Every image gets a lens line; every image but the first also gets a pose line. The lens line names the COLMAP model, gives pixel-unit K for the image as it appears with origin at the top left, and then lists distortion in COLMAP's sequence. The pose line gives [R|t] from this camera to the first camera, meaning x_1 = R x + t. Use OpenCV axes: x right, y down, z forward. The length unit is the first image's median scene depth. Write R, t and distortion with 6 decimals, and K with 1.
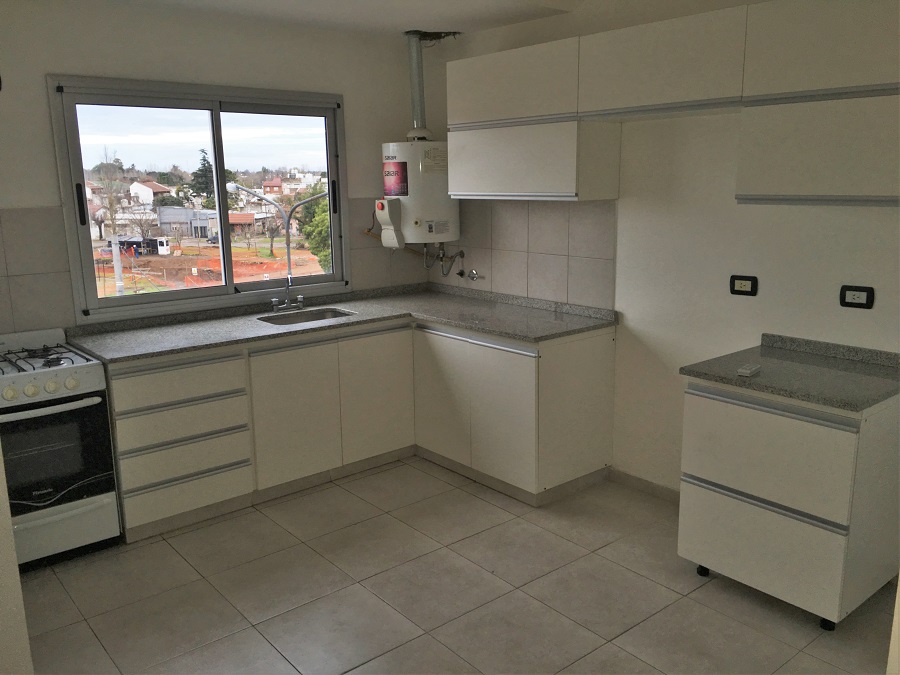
lens RADIAL K [[759.2, 0, 454.4], [0, 759.2, 334.9], [0, 0, 1]] dist [0.049681, -0.033699]
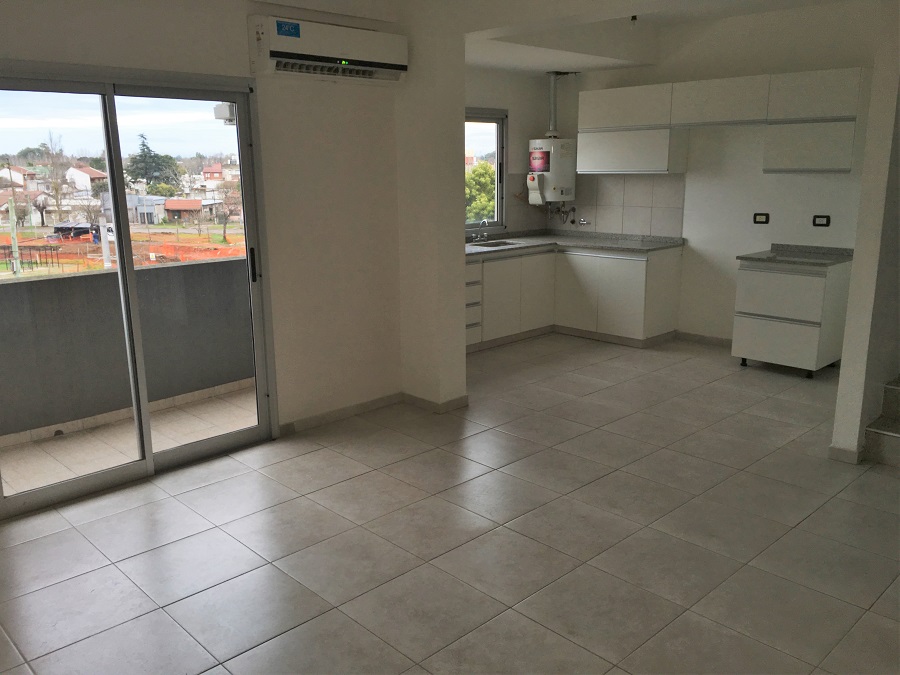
lens RADIAL K [[759.2, 0, 447.3], [0, 759.2, 336.6], [0, 0, 1]] dist [0.049681, -0.033699]
pose [[0.997575, -0.010527, 0.068799, -0.398470], [0.009313, 0.999796, 0.017935, 0.140530], [-0.068974, -0.017250, 0.997469, -0.629552]]
